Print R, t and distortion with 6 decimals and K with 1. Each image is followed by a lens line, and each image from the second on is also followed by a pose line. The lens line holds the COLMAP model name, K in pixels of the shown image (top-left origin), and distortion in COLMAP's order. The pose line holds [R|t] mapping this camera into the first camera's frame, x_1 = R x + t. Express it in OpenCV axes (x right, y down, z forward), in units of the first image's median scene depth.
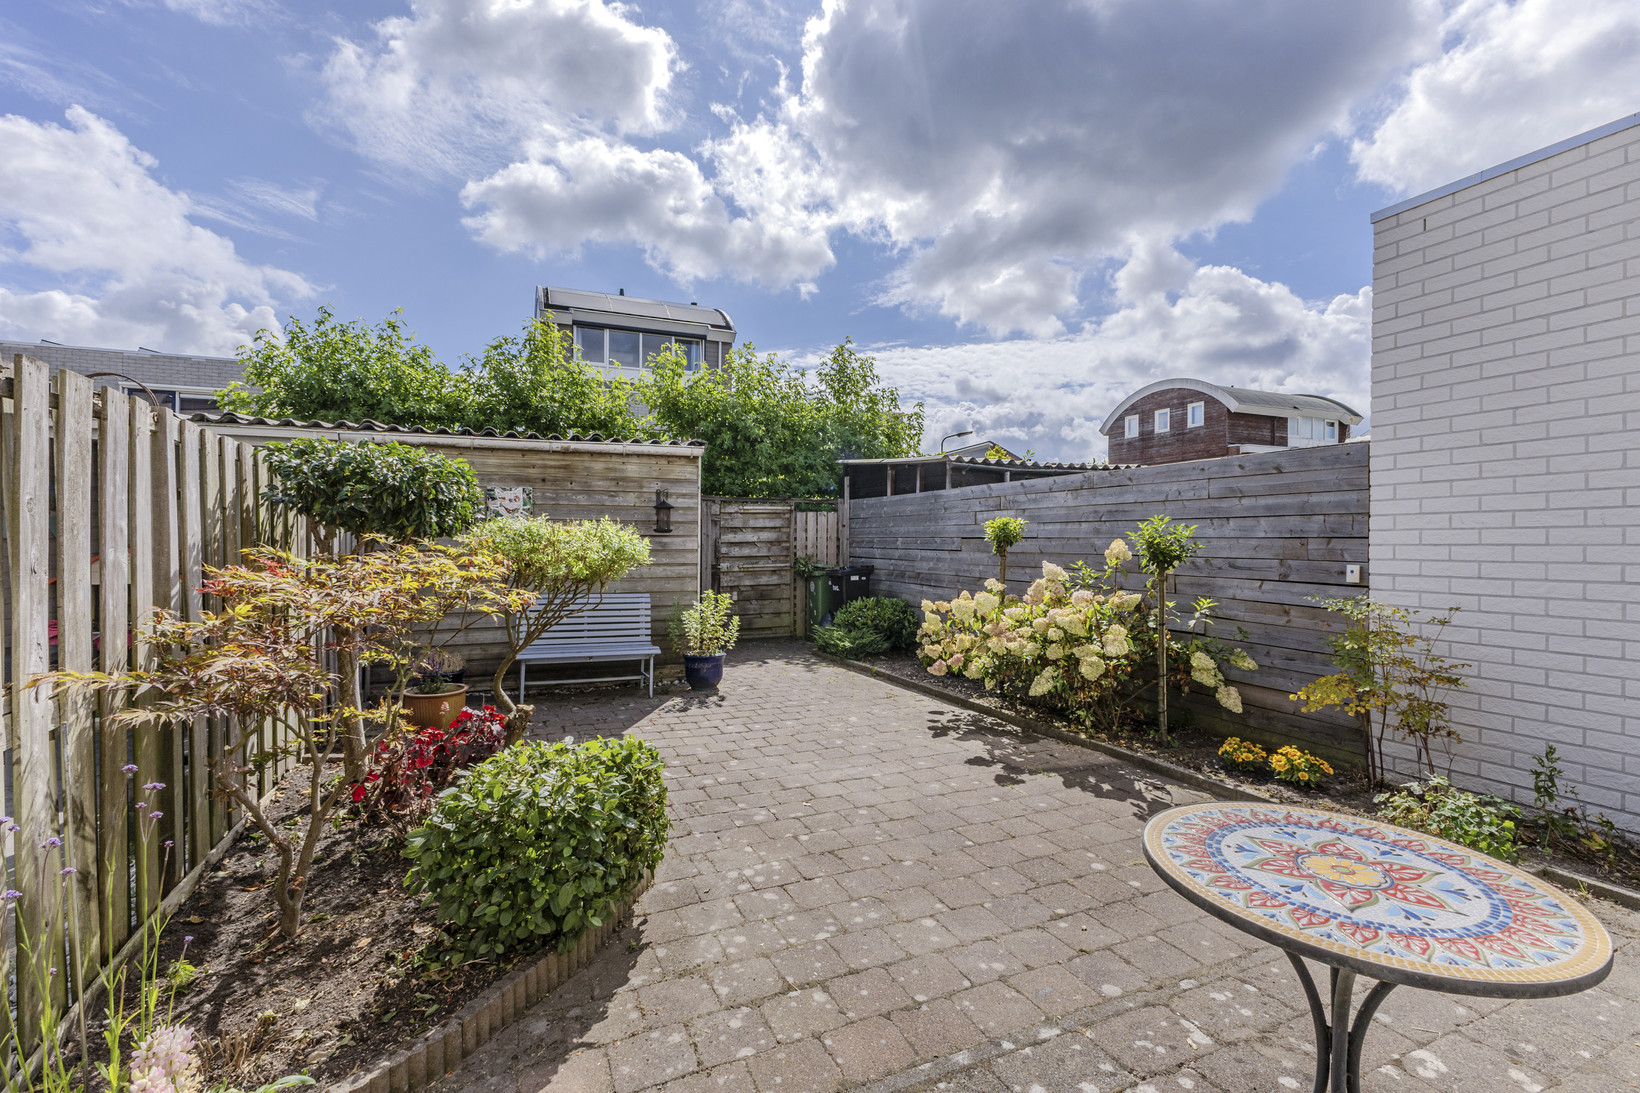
lens RADIAL K [[717.7, 0, 828.0], [0, 717.7, 545.3], [0, 0, 1]] dist [0.009422, 0.000122]
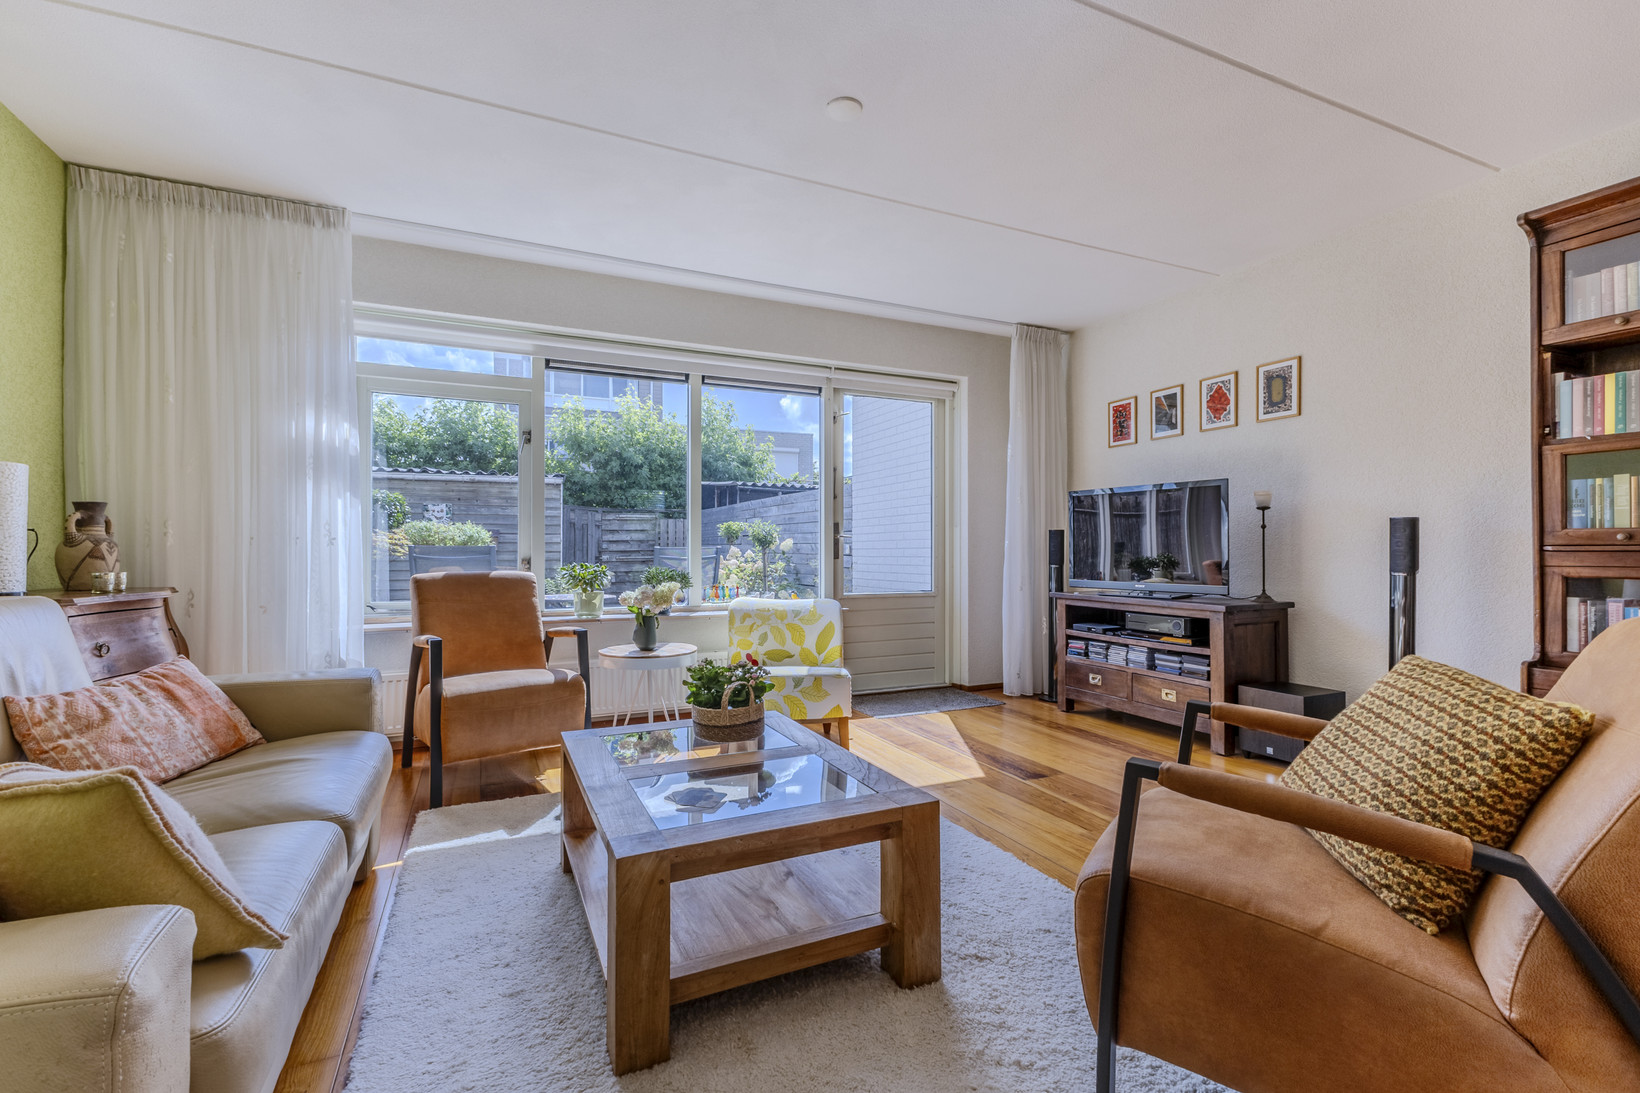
lens RADIAL K [[717.5, 0, 820.0], [0, 717.5, 546.5], [0, 0, 1]] dist [0.003169, 0.000120]
pose [[0.999896, -0.001552, 0.014326, 0.495542], [0.001687, 0.999955, -0.009372, 0.041055], [-0.014311, 0.009395, 0.999853, -0.790139]]
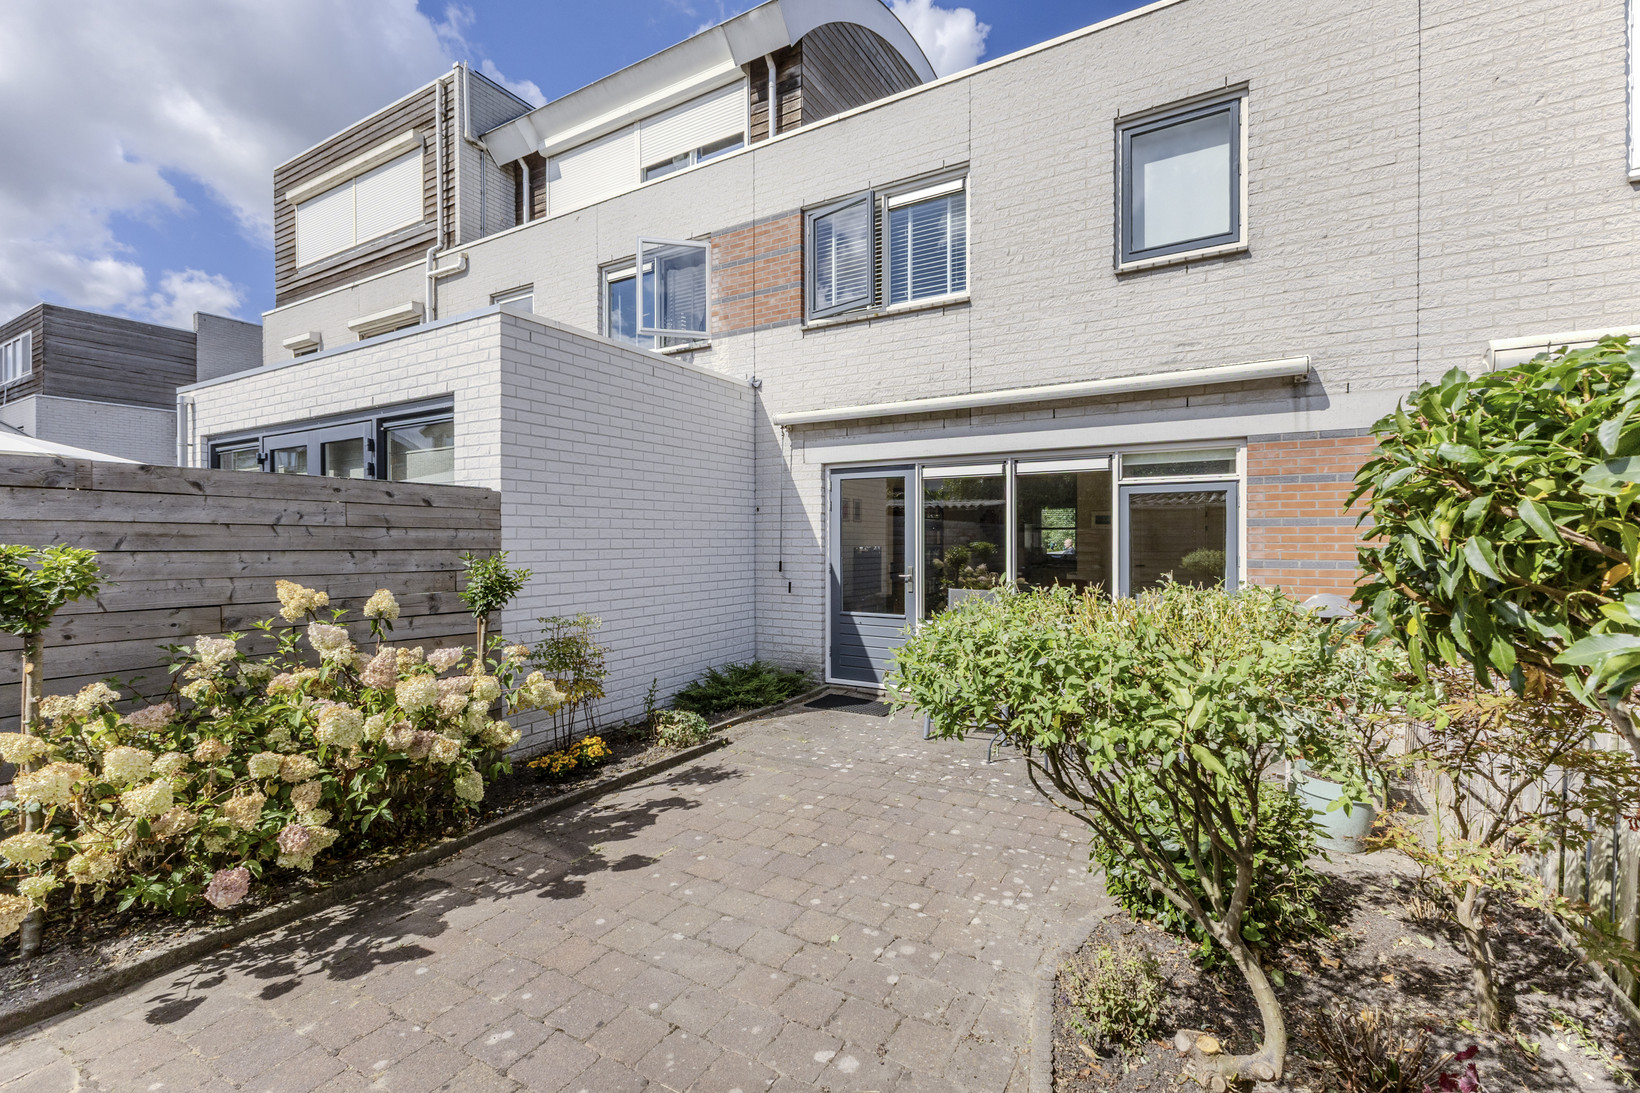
lens RADIAL K [[717.7, 0, 828.0], [0, 717.7, 545.3], [0, 0, 1]] dist [0.009422, 0.000122]
pose [[-0.580215, -0.004391, 0.814451, -0.457909], [0.003352, 0.999964, 0.007779, -0.047410], [-0.814456, 0.007243, -0.580180, 1.018394]]
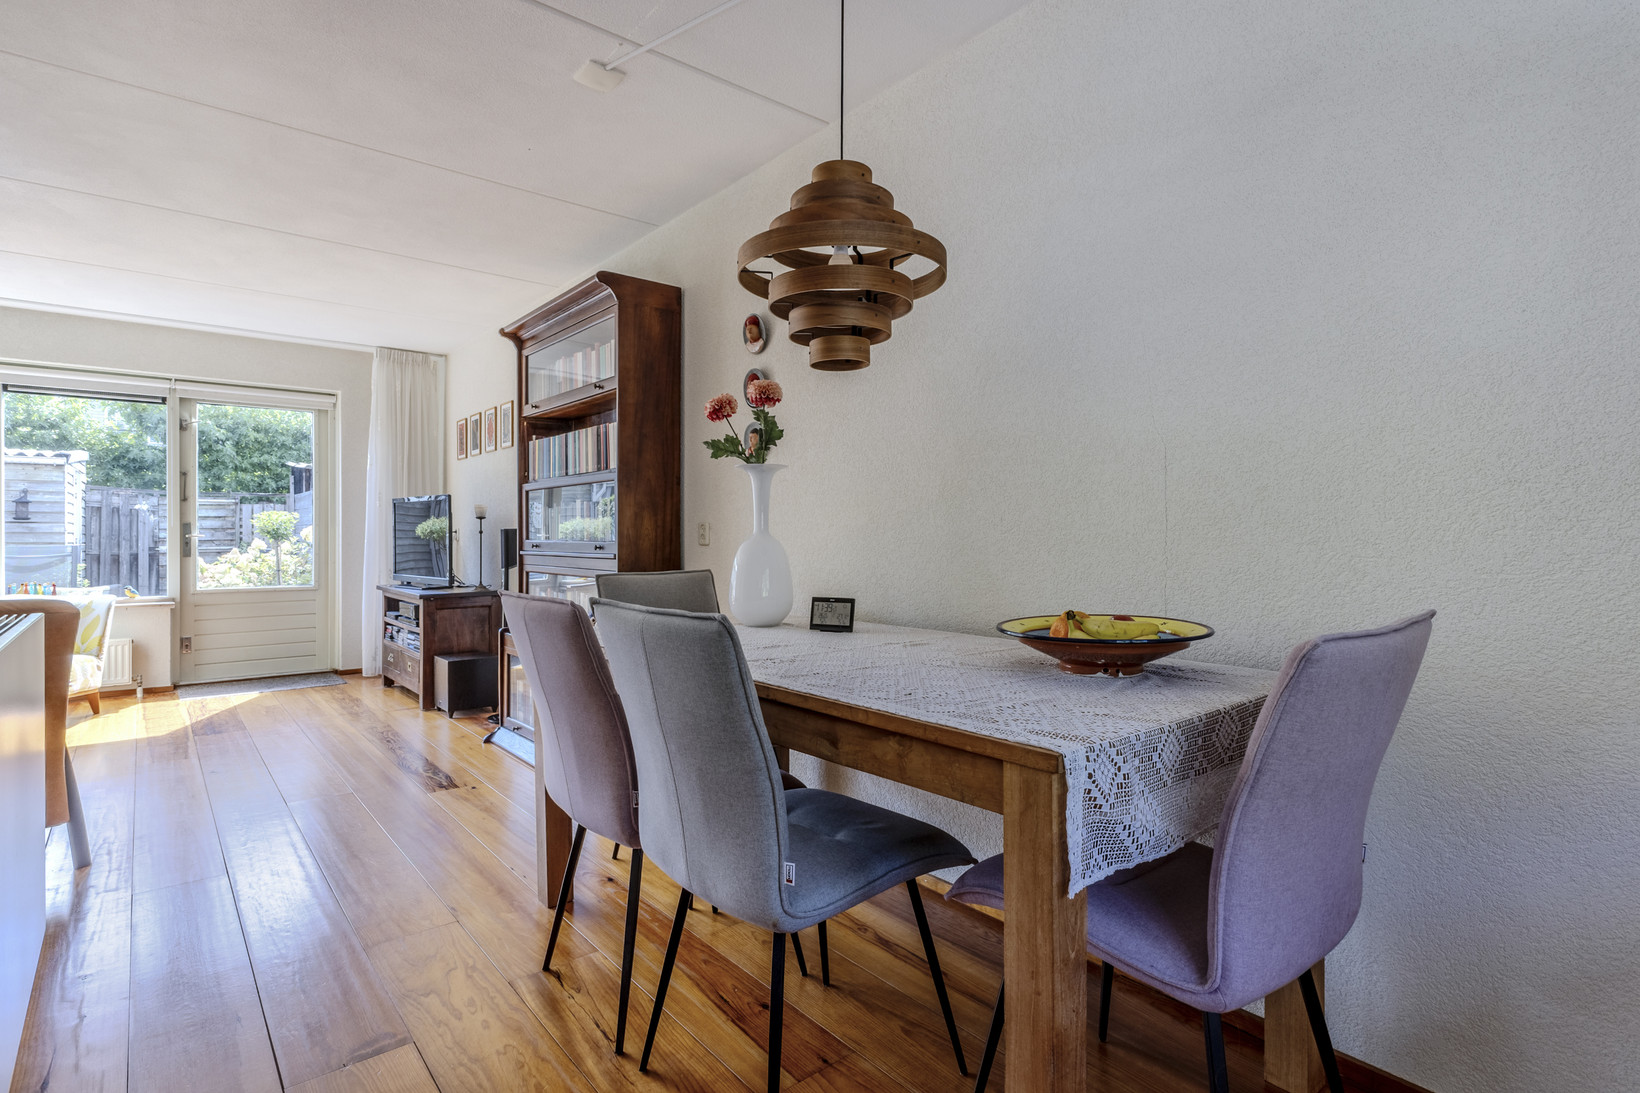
lens RADIAL K [[812.2, 0, 820.0], [0, 812.2, 546.5], [0, 0, 1]] dist [0.000760, -0.000234]
pose [[0.963229, -0.003982, 0.268651, 1.066949], [0.001092, 0.999940, 0.010906, 0.022803], [-0.268678, -0.010211, 0.963176, -1.184077]]
